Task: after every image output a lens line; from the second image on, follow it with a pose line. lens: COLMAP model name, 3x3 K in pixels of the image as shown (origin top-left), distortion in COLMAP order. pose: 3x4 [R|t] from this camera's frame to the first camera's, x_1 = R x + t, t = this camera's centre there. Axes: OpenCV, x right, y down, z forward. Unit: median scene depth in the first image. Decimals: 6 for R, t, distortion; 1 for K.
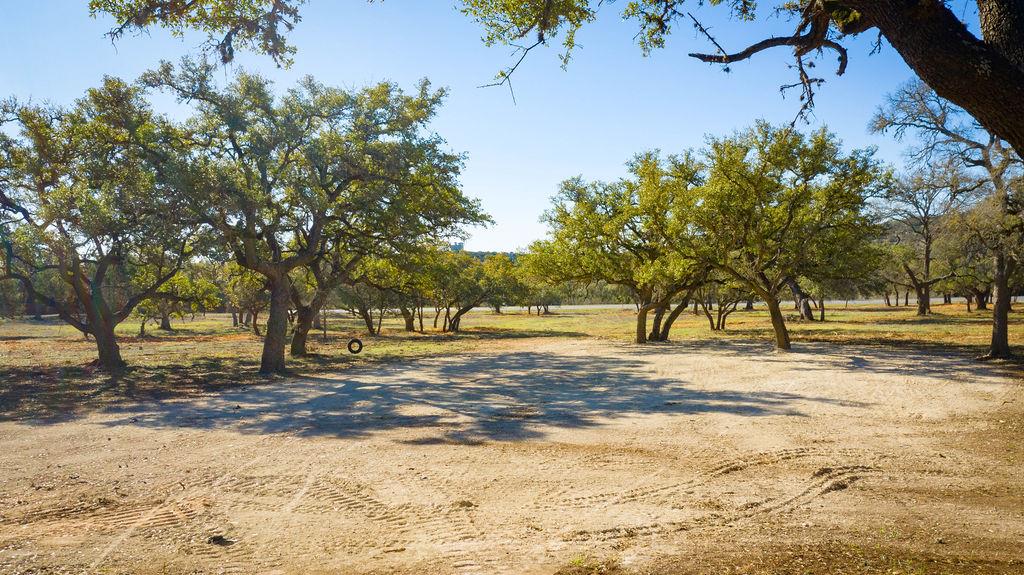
lens RADIAL K [[850.8, 0, 512.0], [0, 850.8, 287.5], [0, 0, 1]] dist [0.002634, 0.002777]
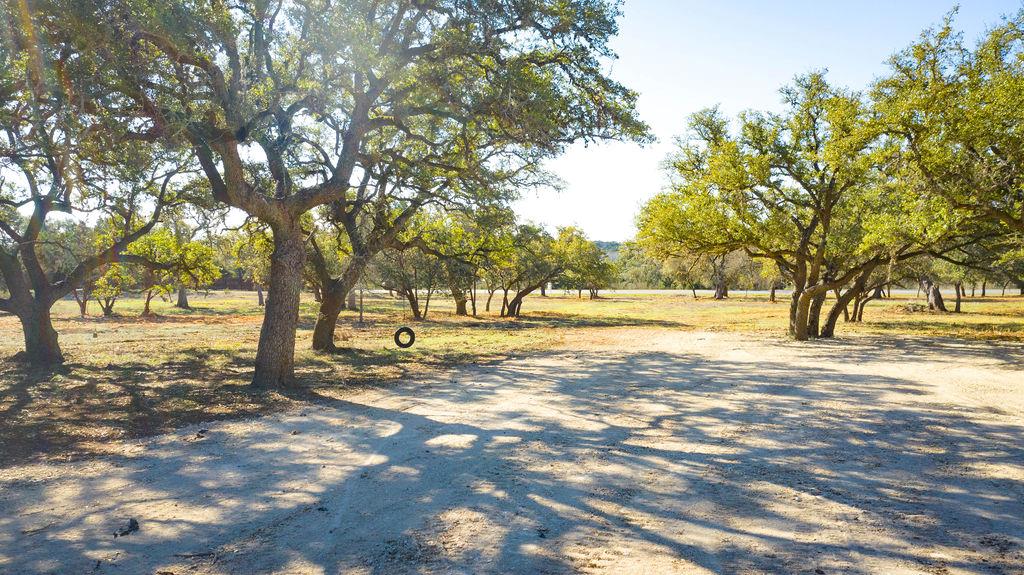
lens RADIAL K [[818.2, 0, 512.0], [0, 818.2, 287.5], [0, 0, 1]] dist [0.003132, 0.006725]
pose [[0.999265, 0.018181, -0.033746, -0.059293], [-0.017562, 0.999674, 0.018553, 0.010928], [0.034073, -0.017947, 0.999258, 0.265397]]
